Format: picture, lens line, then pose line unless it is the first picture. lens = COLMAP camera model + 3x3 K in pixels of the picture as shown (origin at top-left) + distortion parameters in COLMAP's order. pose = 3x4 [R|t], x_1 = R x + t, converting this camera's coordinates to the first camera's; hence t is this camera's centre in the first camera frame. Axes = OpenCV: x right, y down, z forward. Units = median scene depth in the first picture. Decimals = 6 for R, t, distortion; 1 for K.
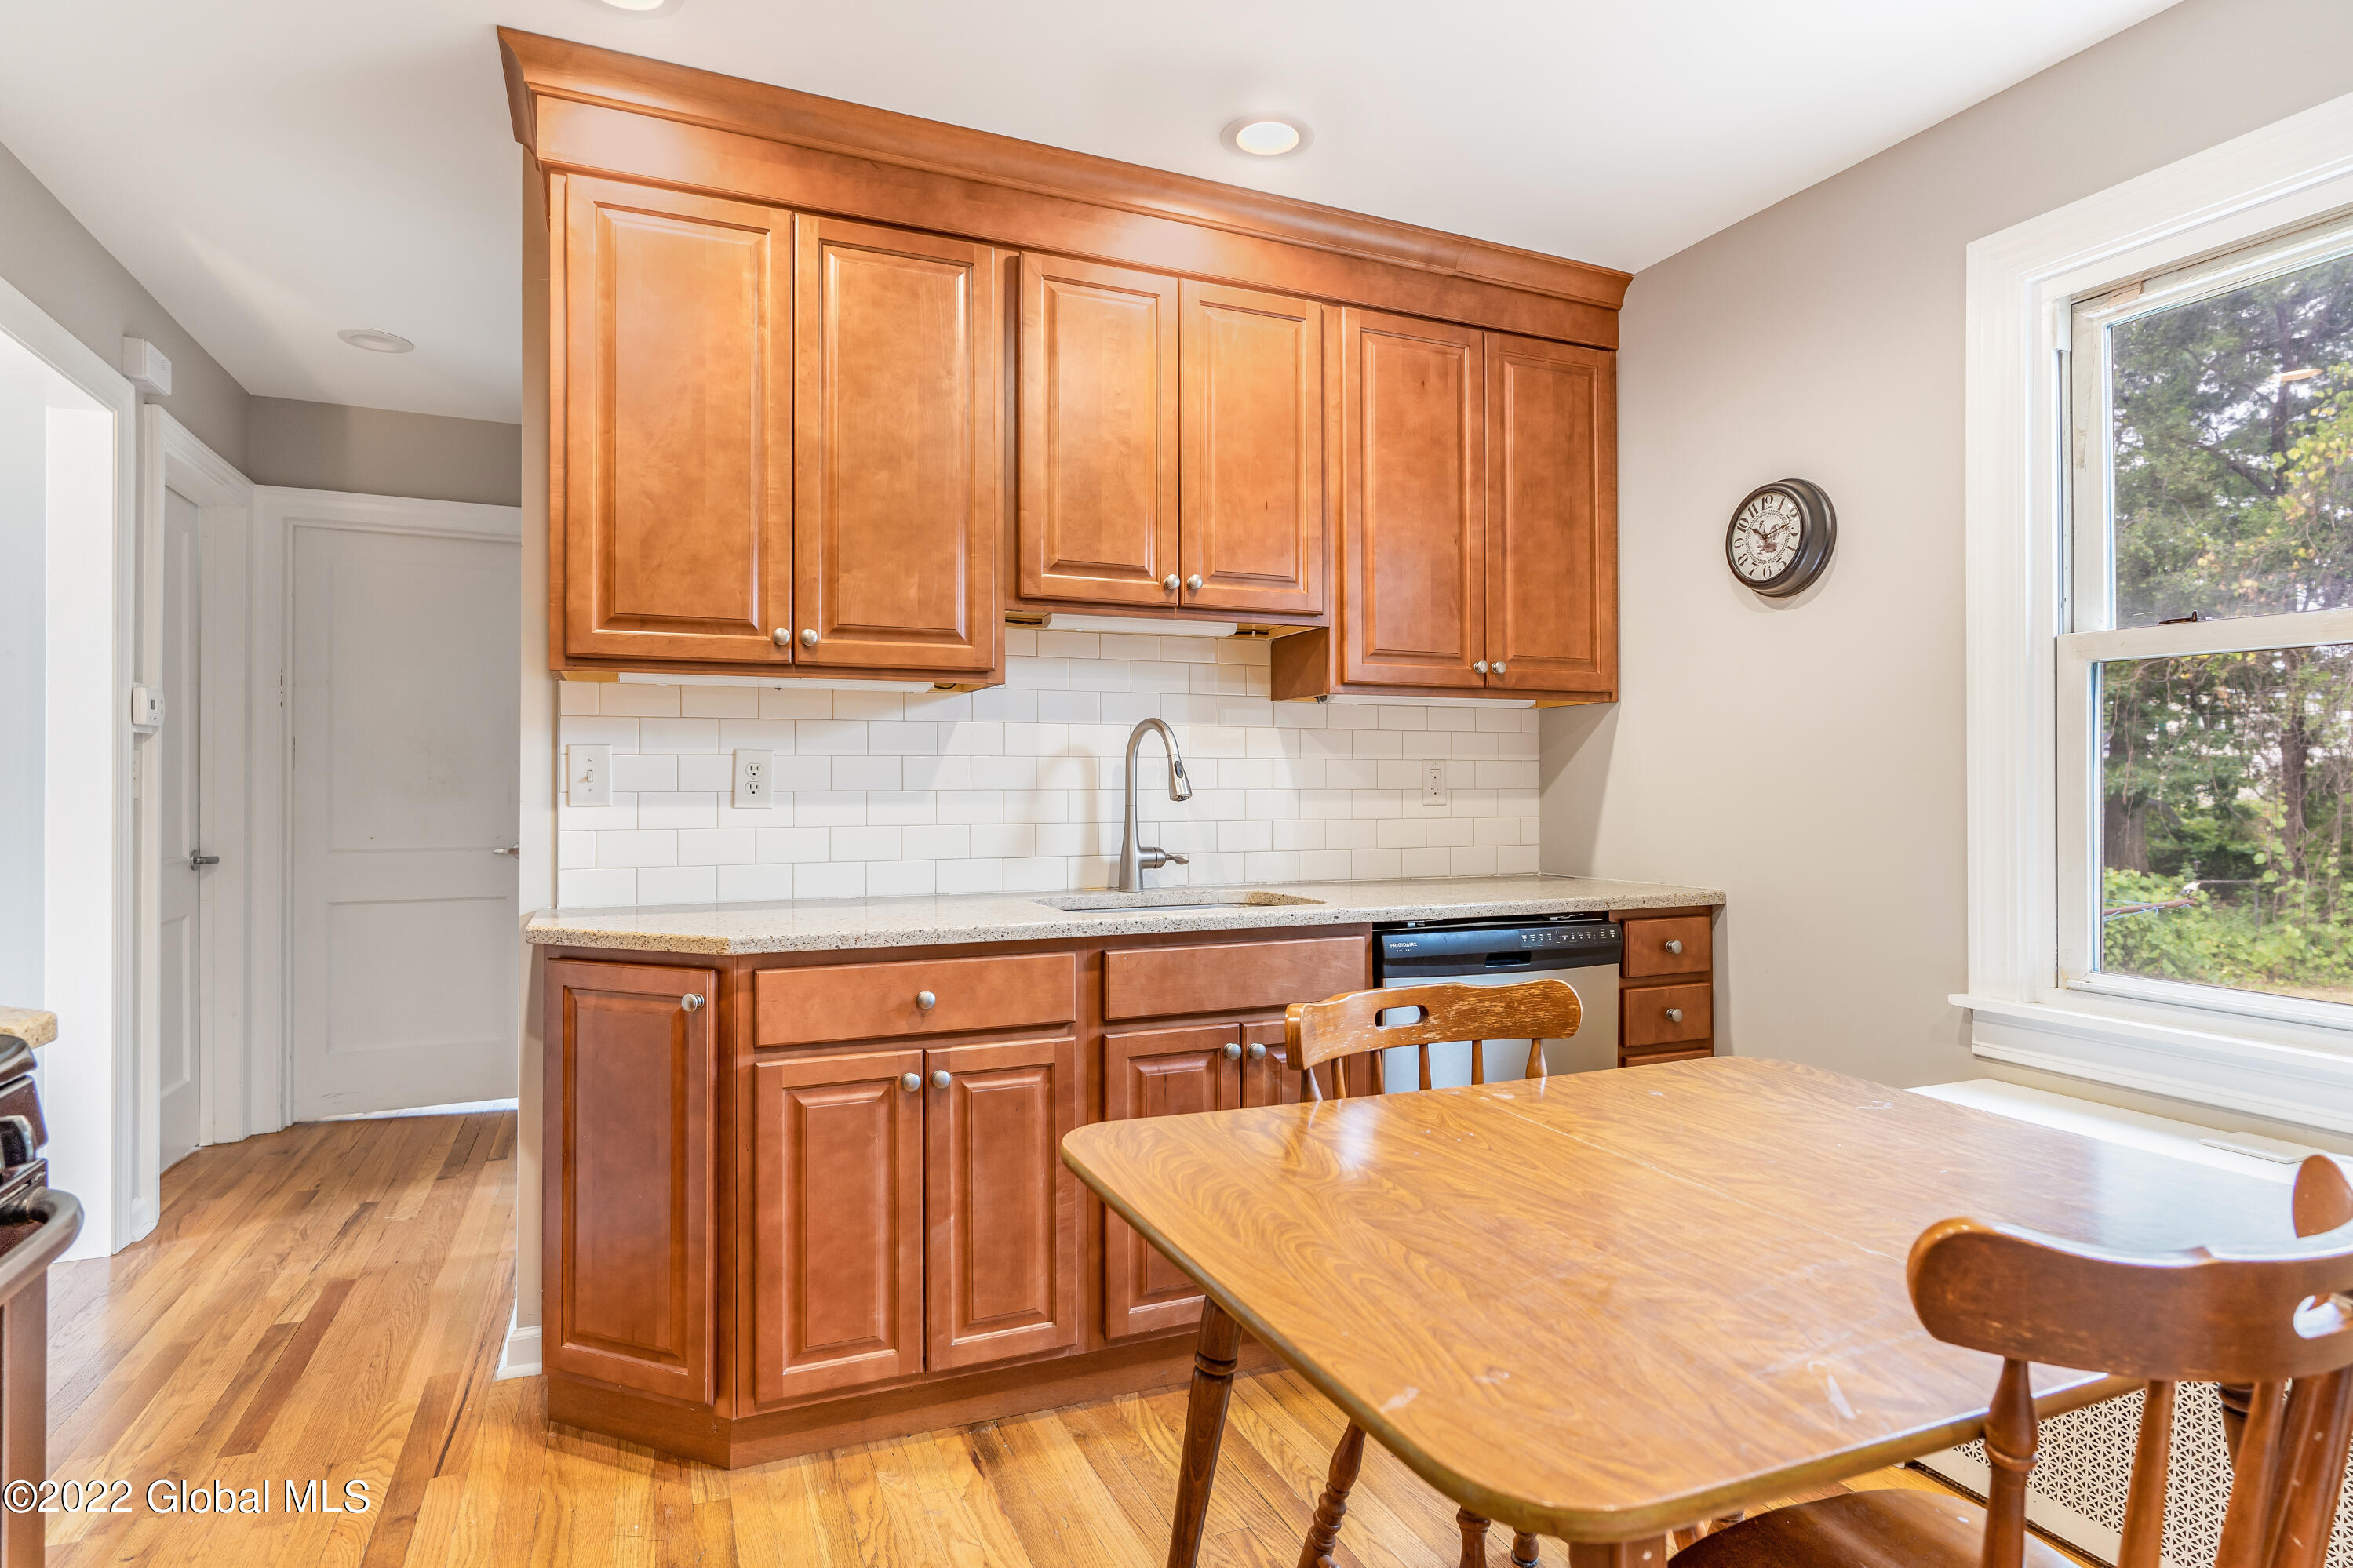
lens RADIAL K [[1232.7, 0, 1176.5], [0, 1232.7, 784.0], [0, 0, 1]] dist [0.001450, 0.000078]
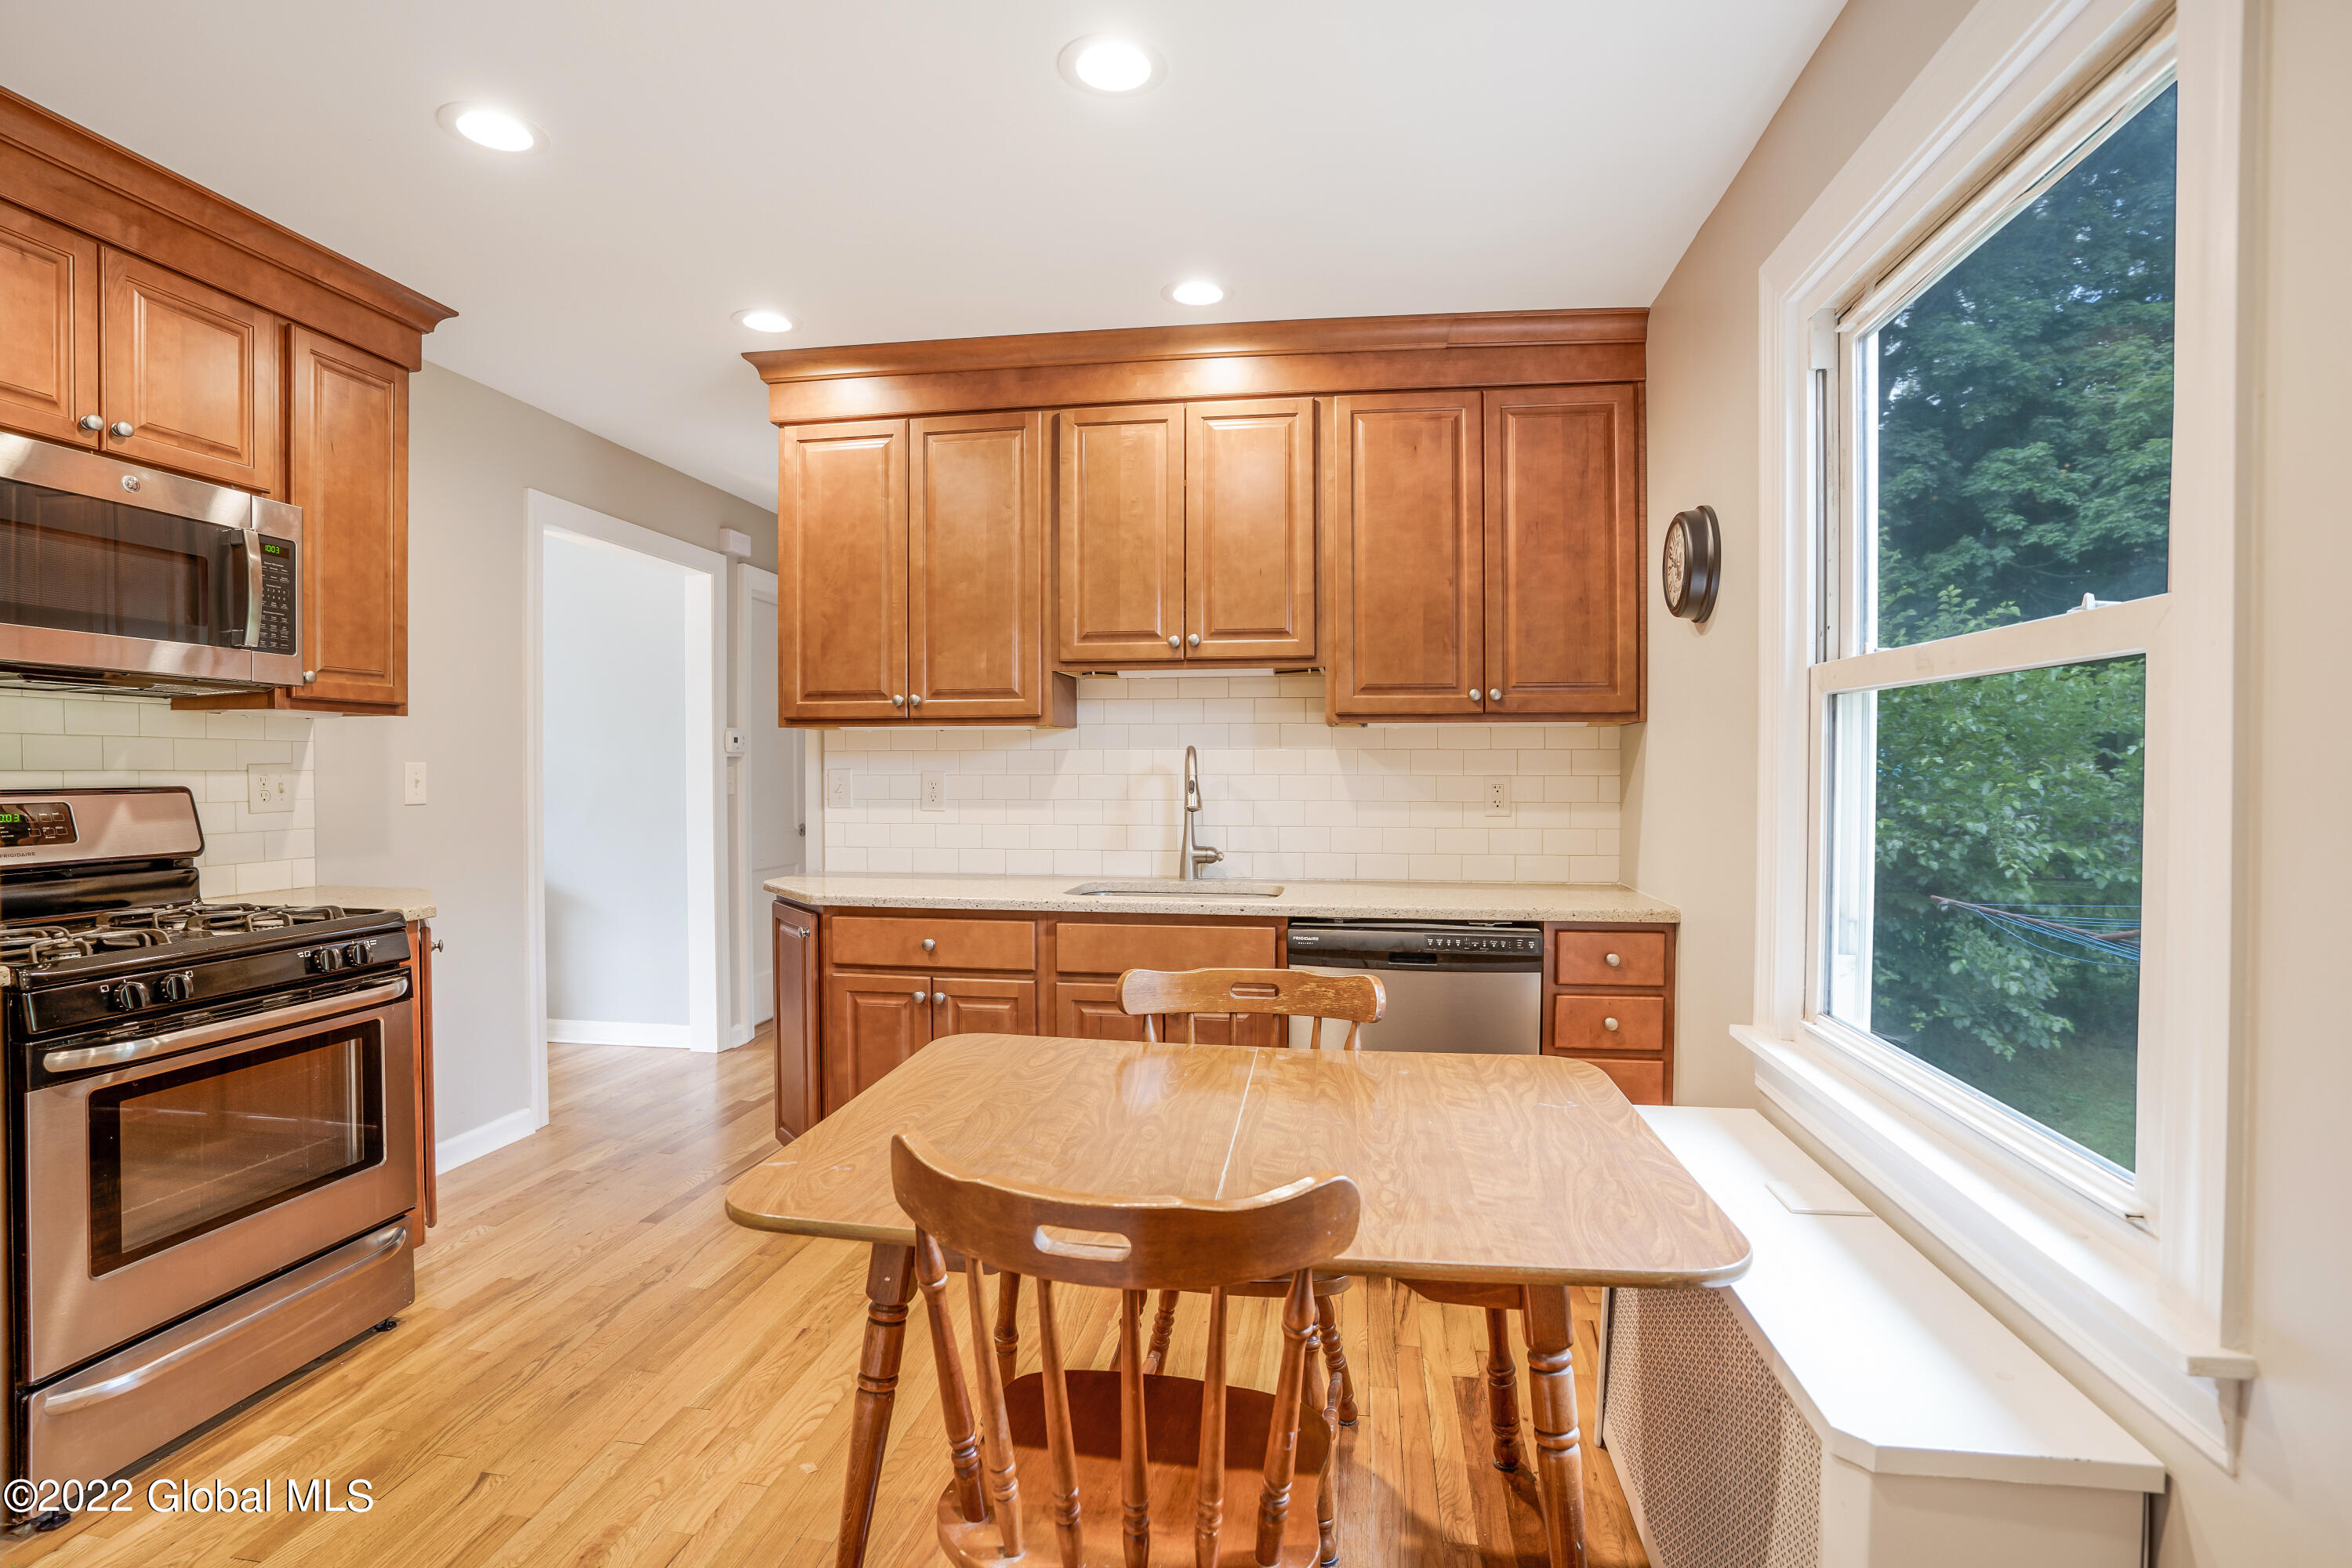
lens RADIAL K [[1233.1, 0, 1176.0], [0, 1233.1, 784.0], [0, 0, 1]] dist [-0.072811, 0.000068]
pose [[0.845818, 0.010653, -0.533365, 0.694415], [-0.000545, 0.999817, 0.019105, -0.041020], [0.533471, -0.015868, 0.845669, -0.087046]]
